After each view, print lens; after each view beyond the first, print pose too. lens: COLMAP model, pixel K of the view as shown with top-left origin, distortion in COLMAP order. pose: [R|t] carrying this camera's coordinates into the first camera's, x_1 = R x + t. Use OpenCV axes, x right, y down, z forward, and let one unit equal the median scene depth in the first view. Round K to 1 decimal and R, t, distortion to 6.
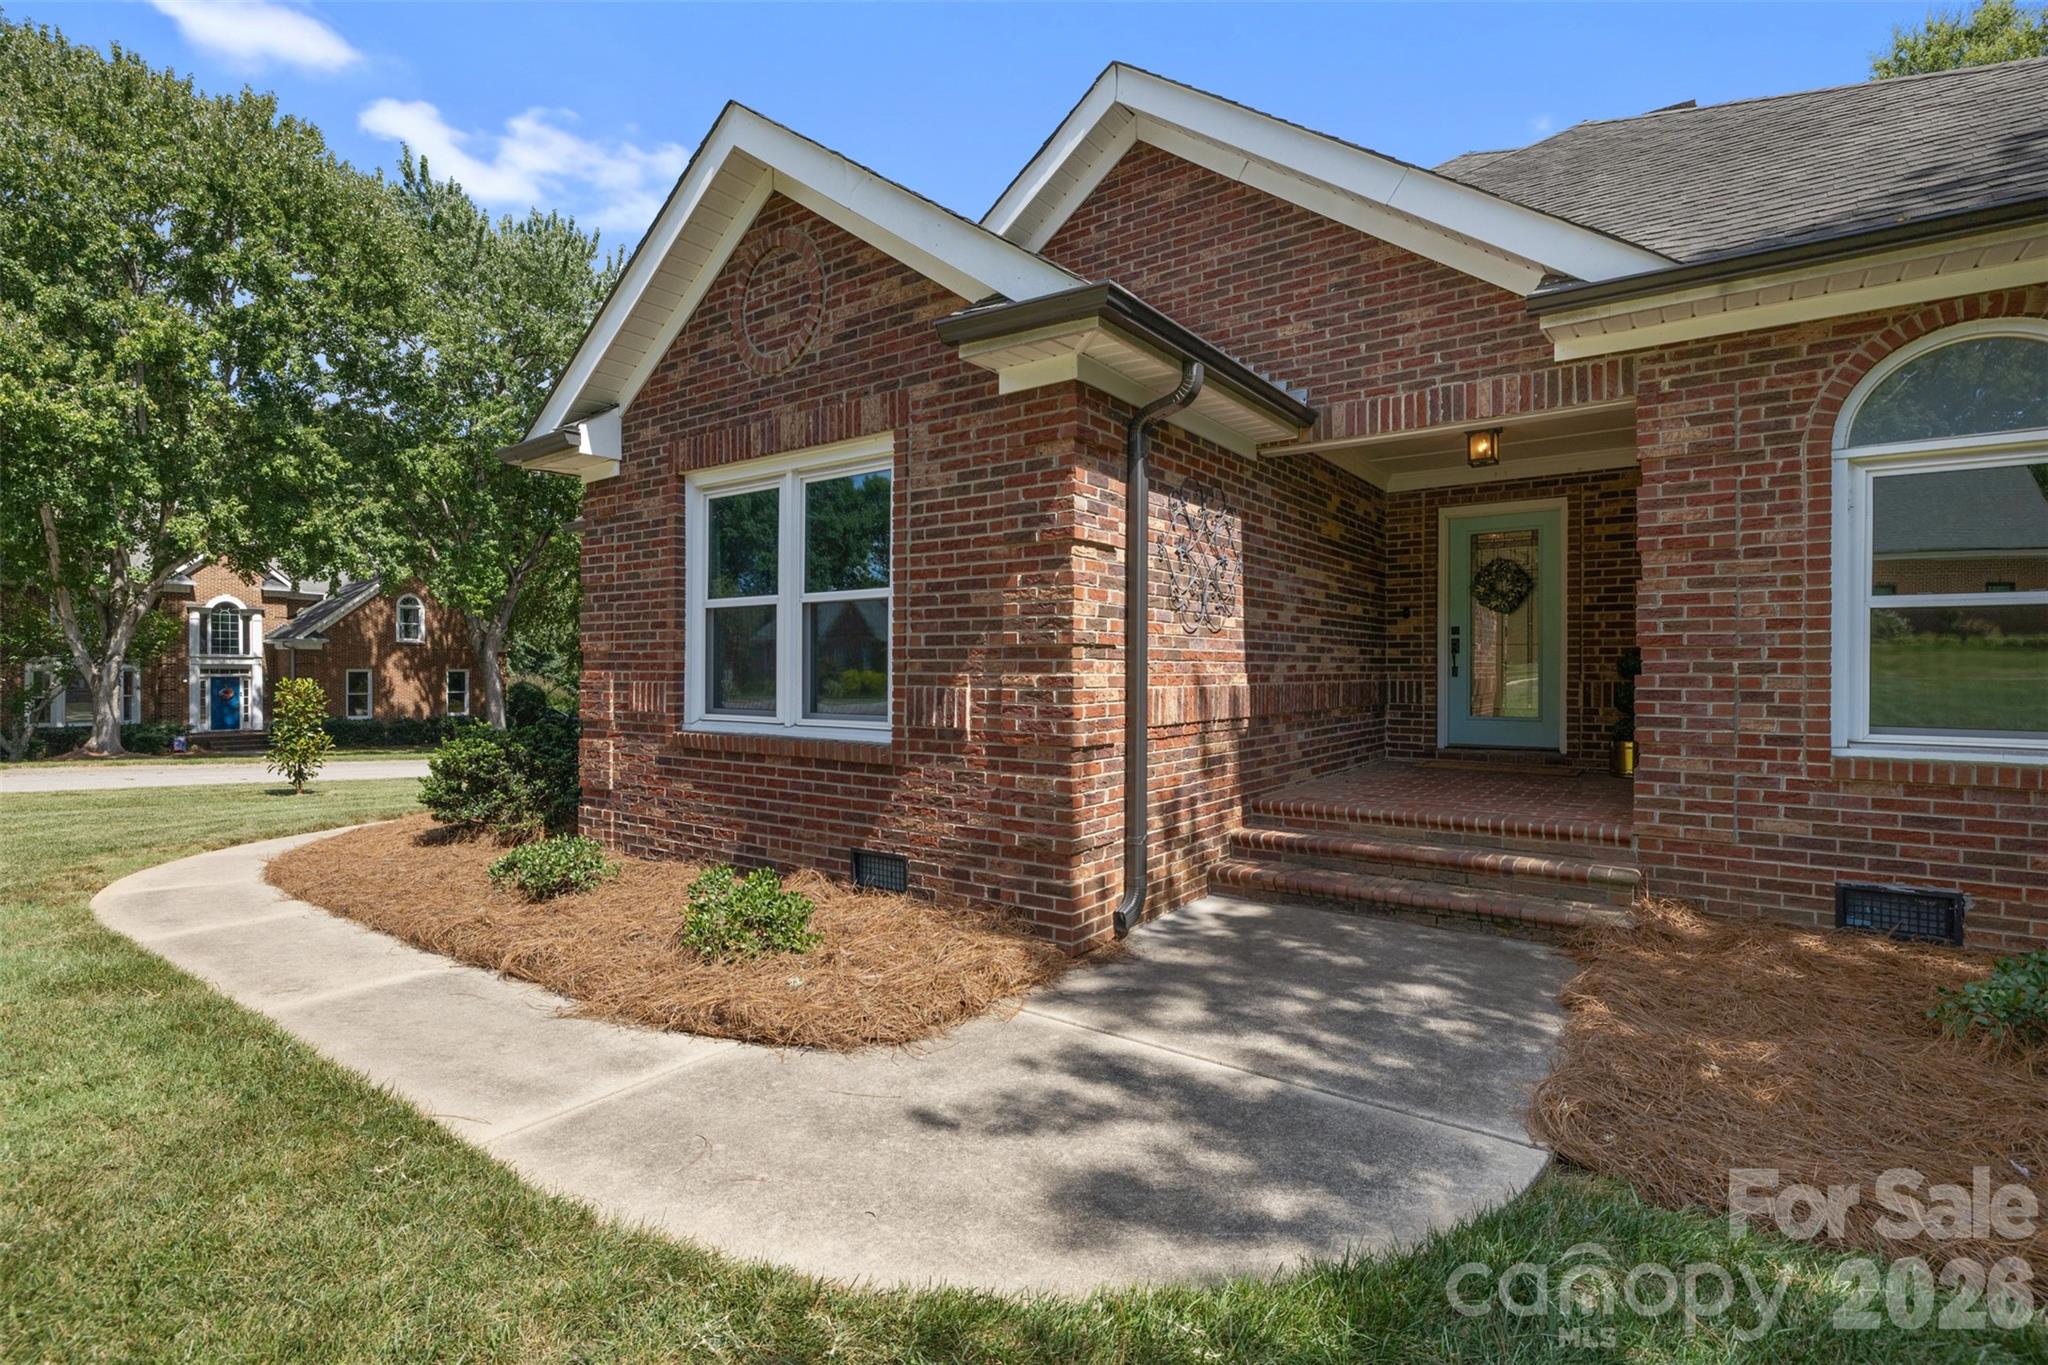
lens RADIAL K [[1059.1, 0, 982.3], [0, 1059.1, 683.7], [0, 0, 1]] dist [-0.006787, 0.001010]
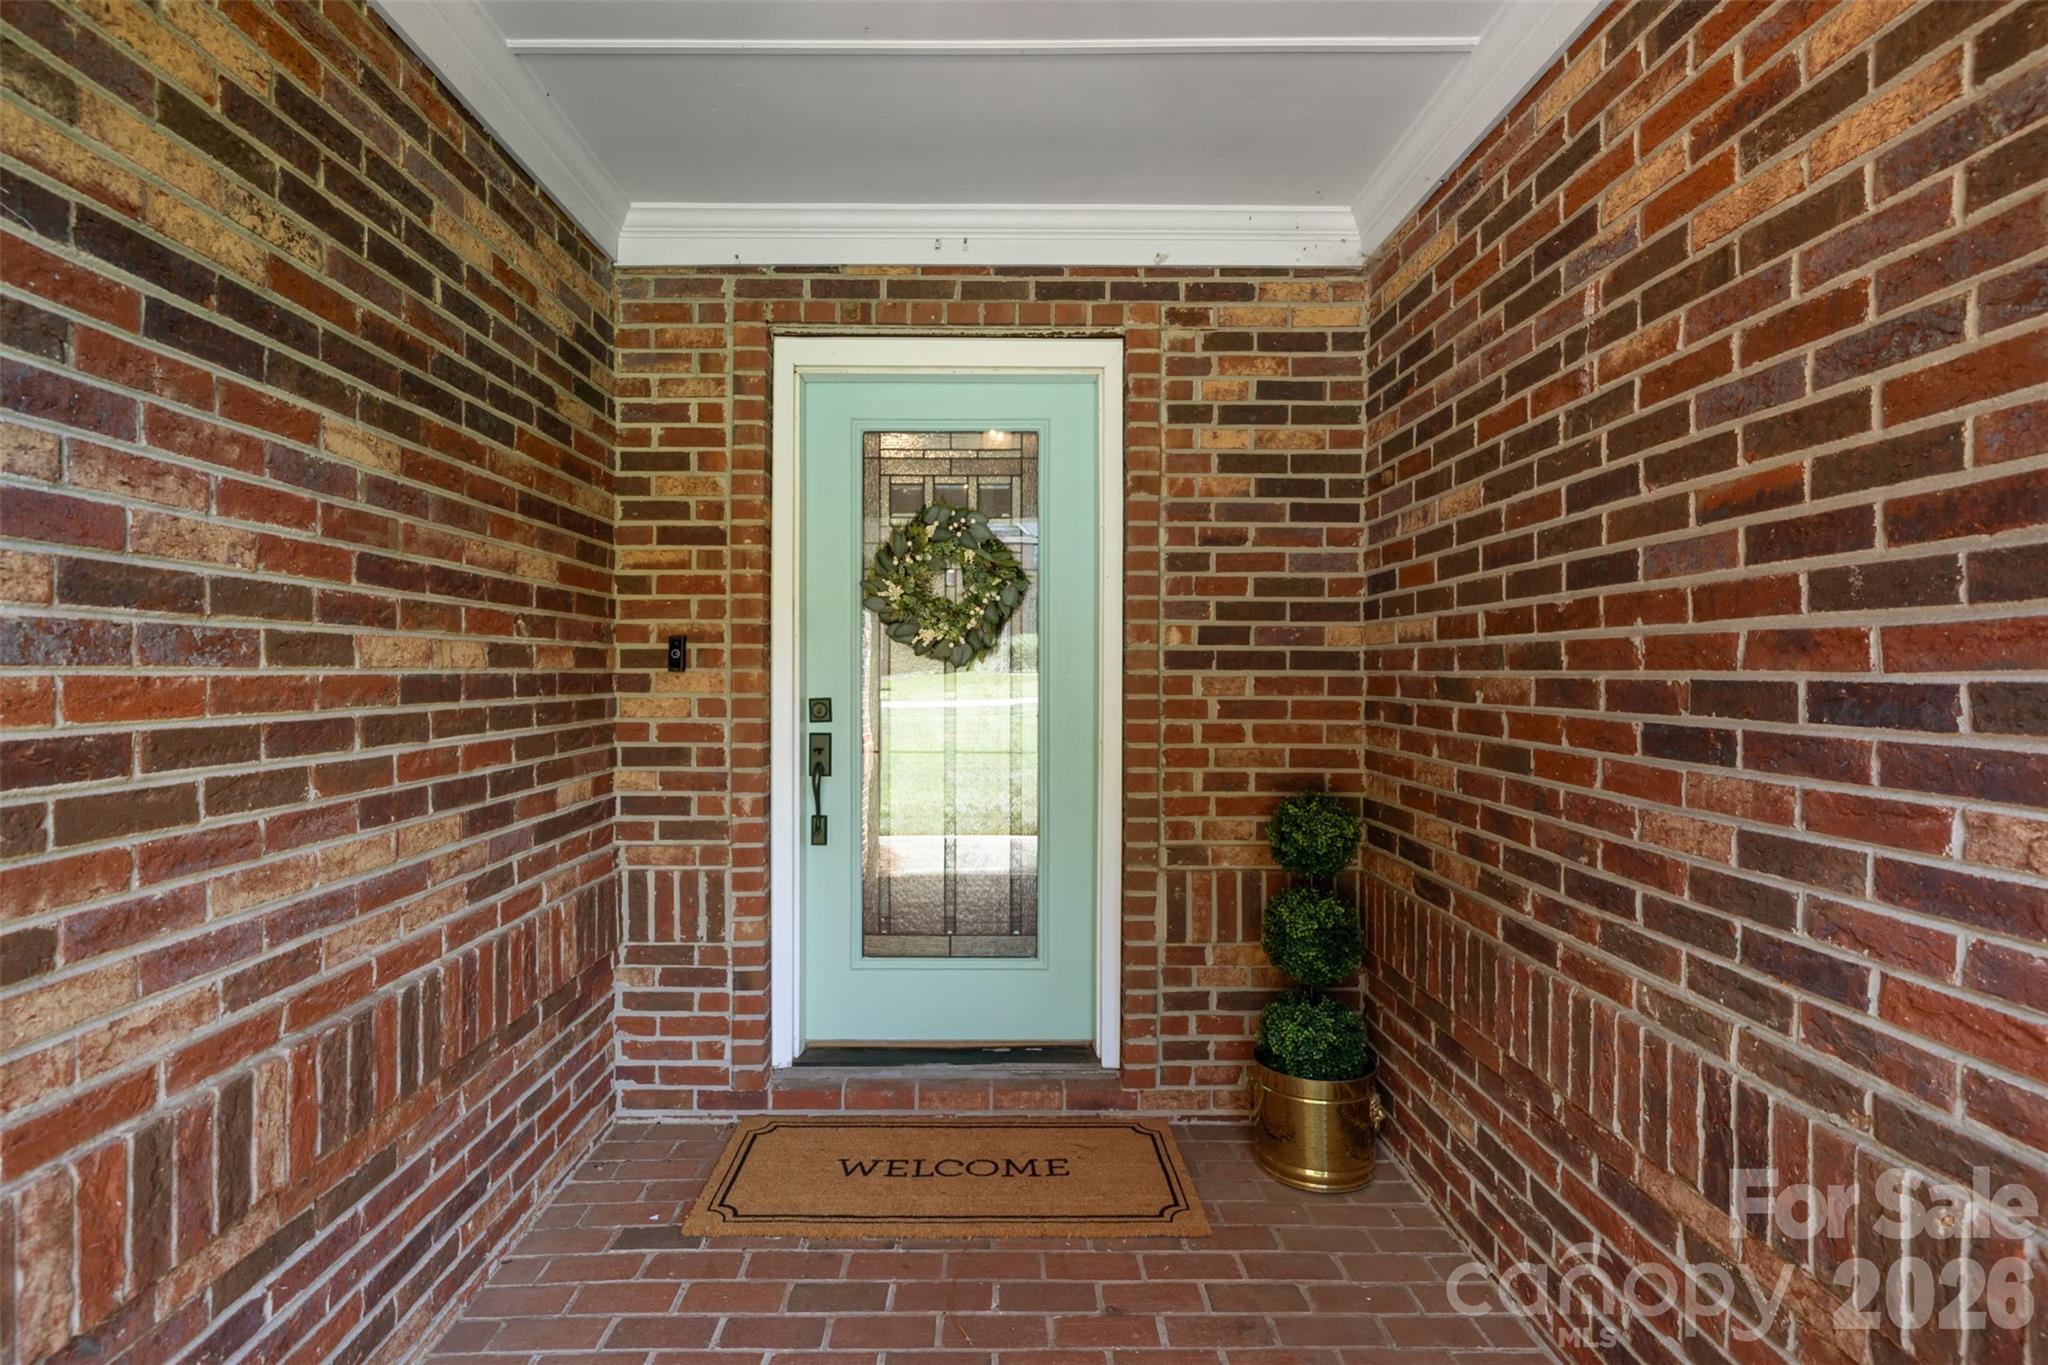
lens RADIAL K [[1059.1, 0, 1021.4], [0, 1059.1, 676.8], [0, 0, 1]] dist [-0.006787, 0.001010]
pose [[0.809859, 0.002663, 0.586619, 0.304612], [0.002823, 0.999960, -0.008436, -0.058992], [-0.586618, 0.008488, 0.809819, 0.697586]]
